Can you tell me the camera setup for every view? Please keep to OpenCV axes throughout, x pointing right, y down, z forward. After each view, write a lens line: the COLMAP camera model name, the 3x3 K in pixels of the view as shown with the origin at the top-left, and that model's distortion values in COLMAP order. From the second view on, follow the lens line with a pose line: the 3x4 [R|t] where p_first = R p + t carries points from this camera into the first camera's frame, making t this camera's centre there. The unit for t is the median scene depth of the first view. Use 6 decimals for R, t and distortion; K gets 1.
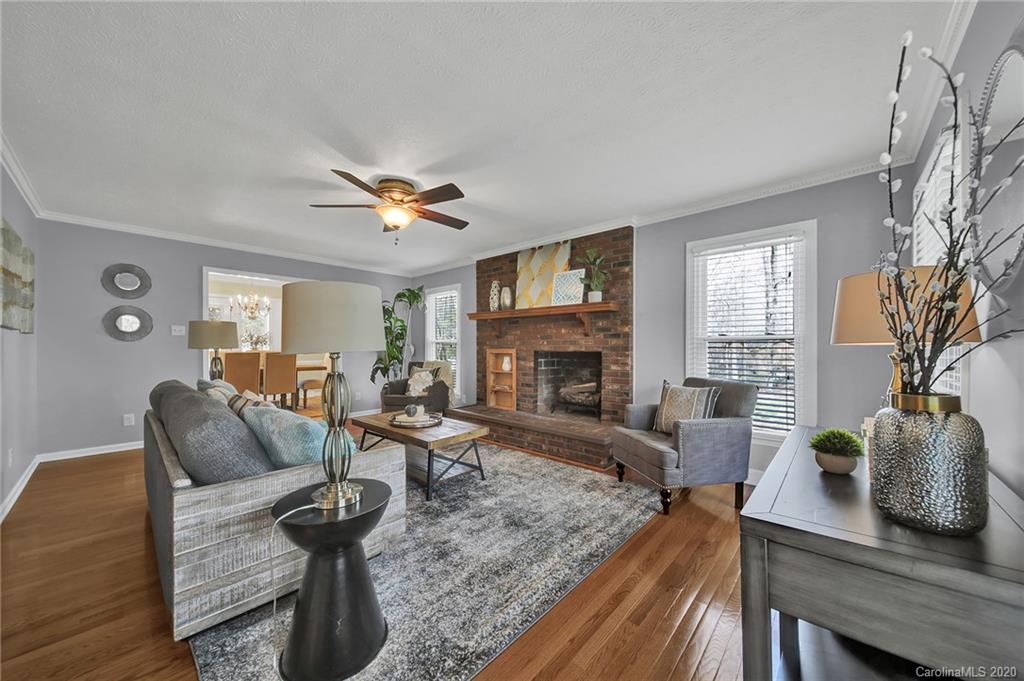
lens RADIAL K [[361.9, 0, 510.4], [0, 361.9, 344.6], [0, 0, 1]] dist [0.000288, 0.000000]
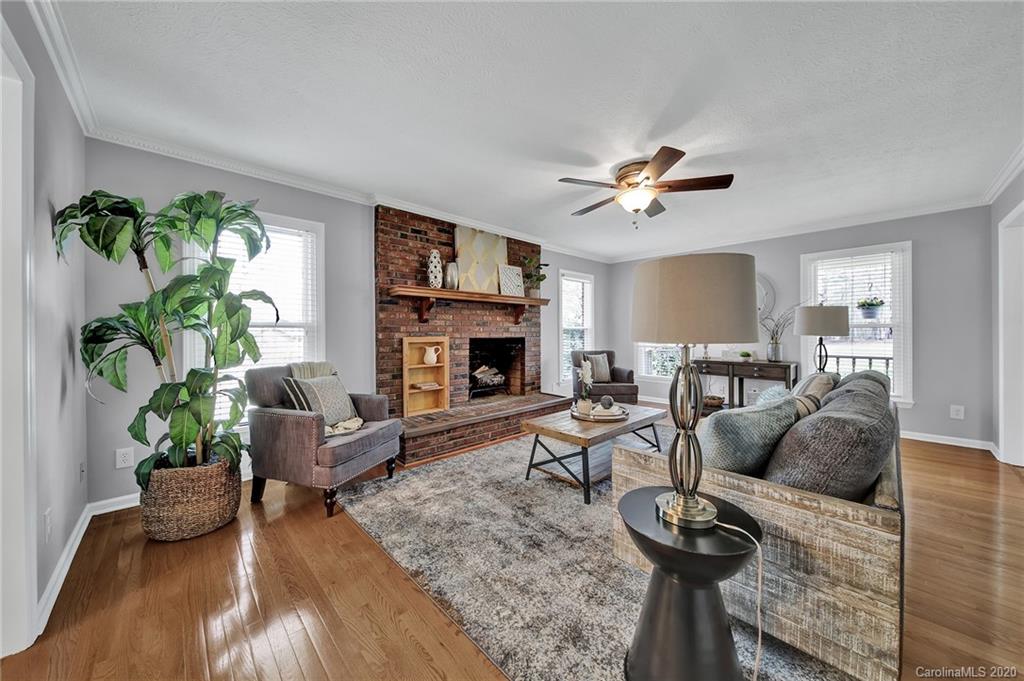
lens RADIAL K [[360.6, 0, 510.1], [0, 360.6, 334.0], [0, 0, 1]] dist [-0.002300, -0.000181]
pose [[0.071854, -0.004941, 0.997403, -0.893113], [0.000449, 0.999988, 0.004921, 0.001914], [-0.997415, 0.000095, 0.071855, 0.865455]]
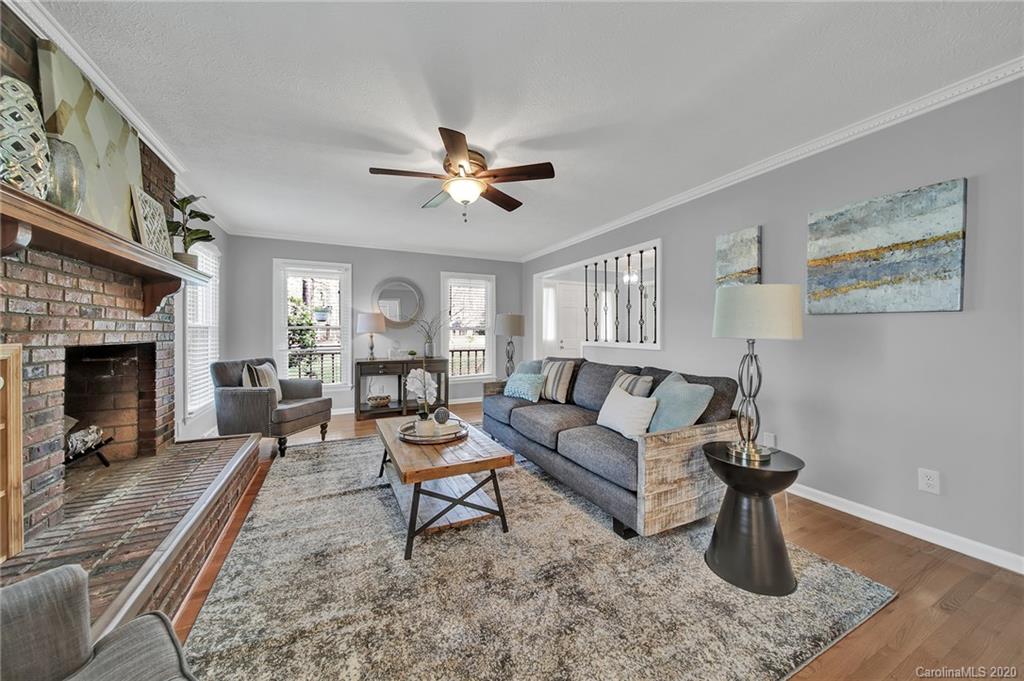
lens RADIAL K [[360.6, 0, 510.1], [0, 360.6, 334.0], [0, 0, 1]] dist [-0.002300, -0.000181]
pose [[-0.930730, -0.001509, 0.365703, -0.512774], [-0.000665, 0.999997, 0.002436, 0.002803], [-0.365705, 0.002024, -0.930728, 1.227894]]
